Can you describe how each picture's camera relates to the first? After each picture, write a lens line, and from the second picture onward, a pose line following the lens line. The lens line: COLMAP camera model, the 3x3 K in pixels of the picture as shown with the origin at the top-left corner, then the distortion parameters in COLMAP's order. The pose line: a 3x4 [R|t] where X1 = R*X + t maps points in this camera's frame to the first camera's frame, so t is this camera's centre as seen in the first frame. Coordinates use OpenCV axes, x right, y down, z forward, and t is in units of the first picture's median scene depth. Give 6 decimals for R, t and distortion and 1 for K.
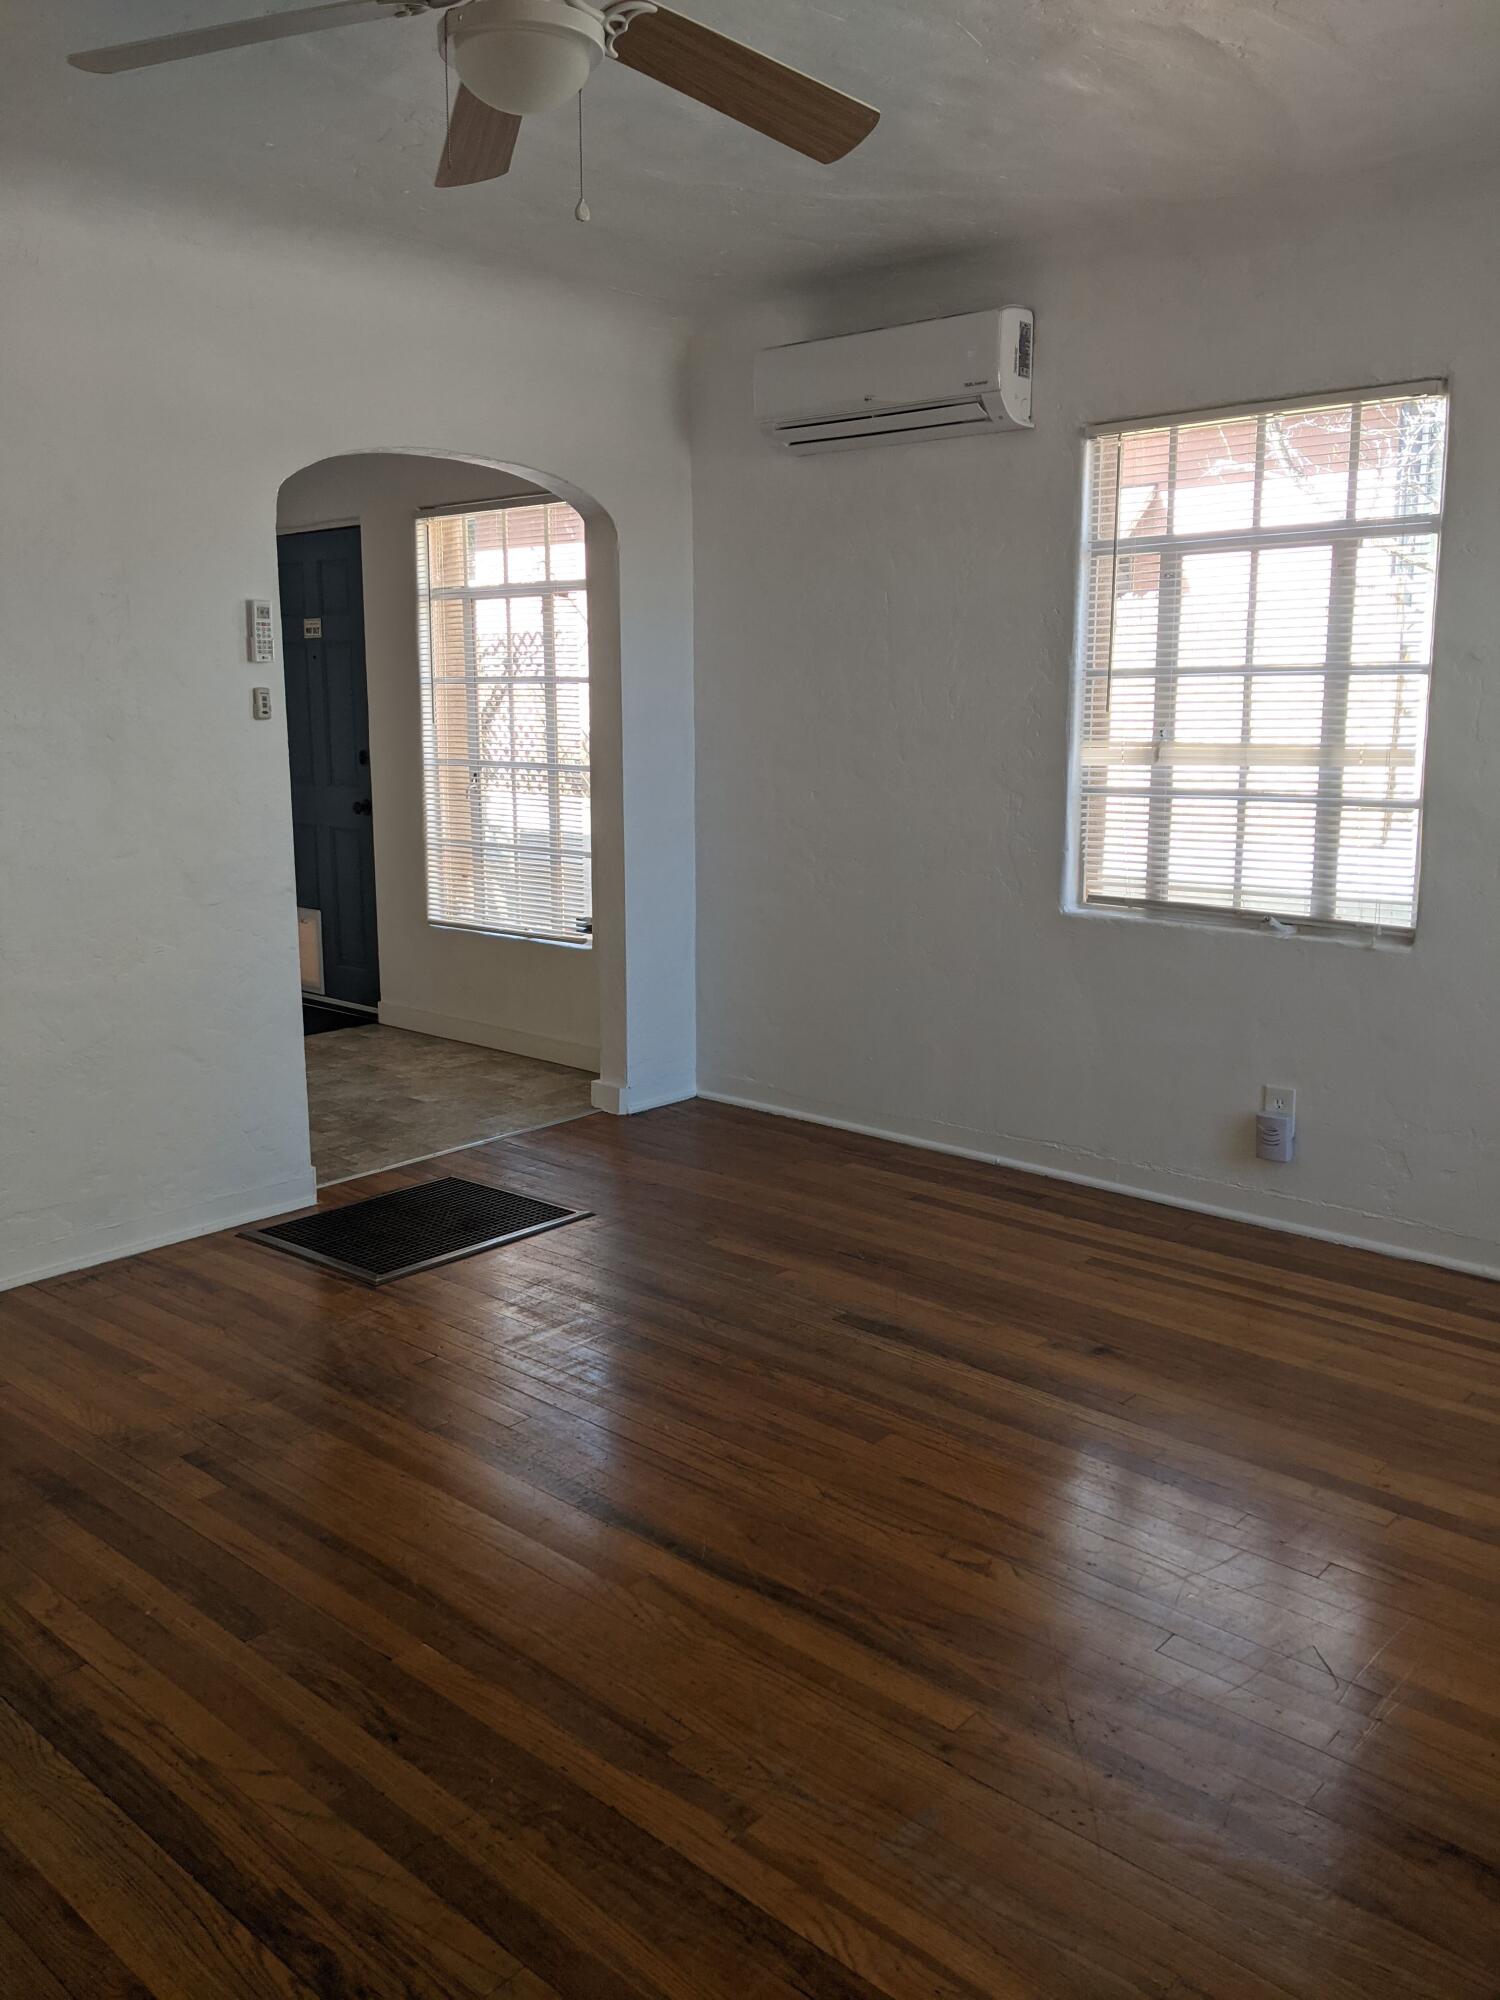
lens RADIAL K [[1582.3, 0, 741.7], [0, 1582.3, 942.2], [0, 0, 1]] dist [0.118608, -0.175651]
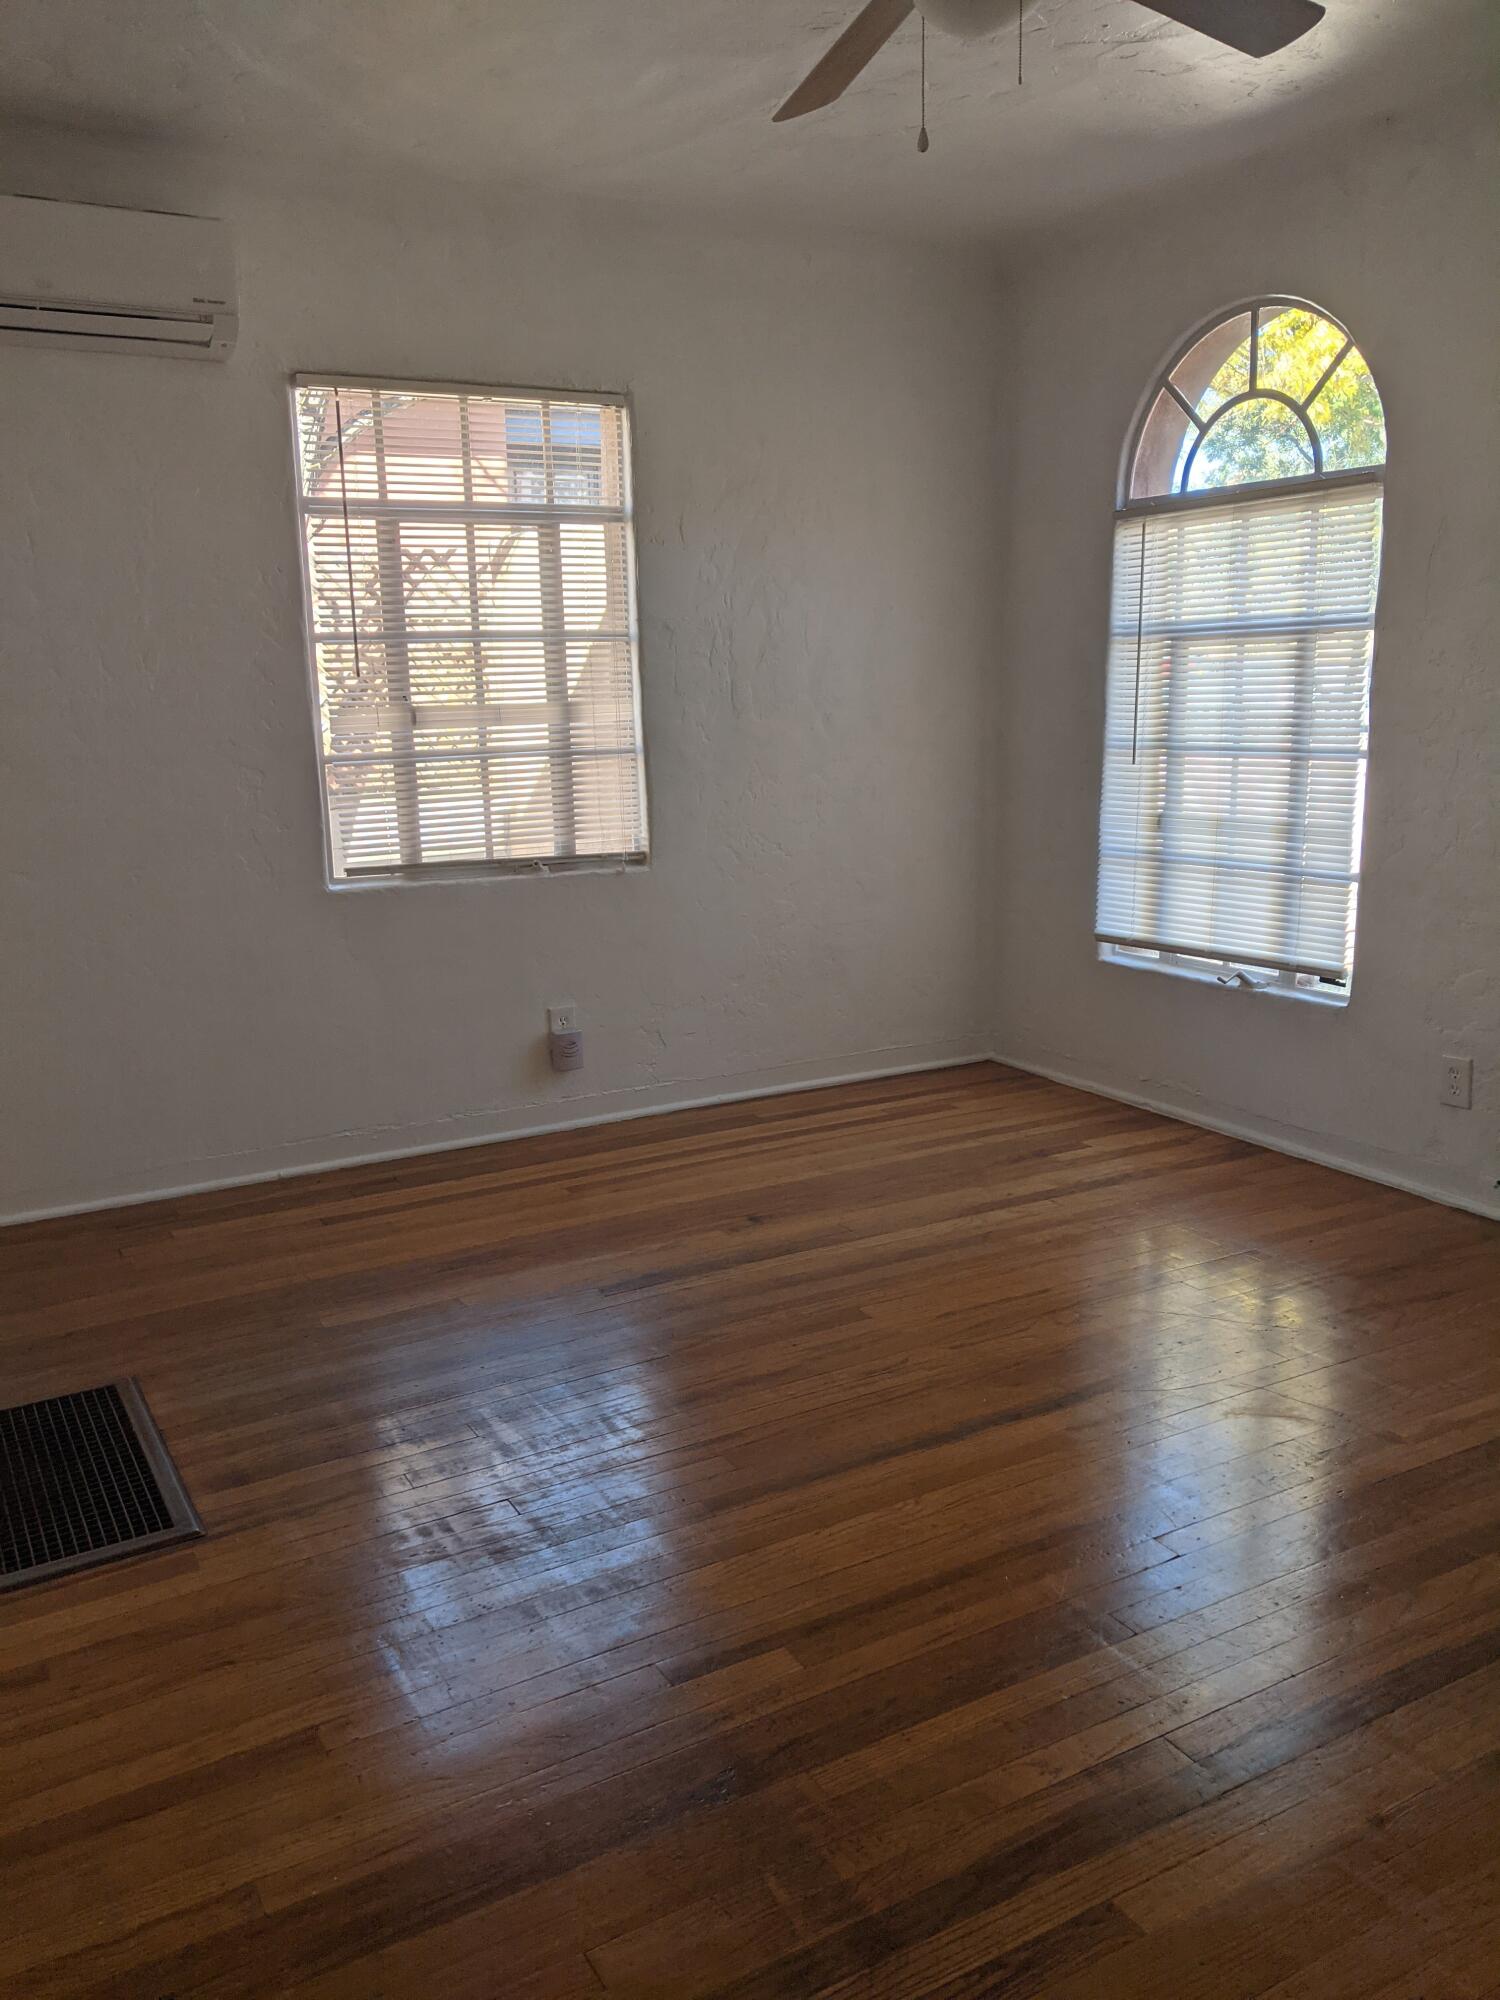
lens RADIAL K [[1601.6, 0, 754.6], [0, 1601.6, 1017.9], [0, 0, 1]] dist [0.134090, -0.233755]
pose [[0.312961, -0.207518, 0.926818, -0.705866], [0.162731, 0.973124, 0.162936, -0.068144], [-0.935721, 0.099829, 0.338320, 0.494825]]
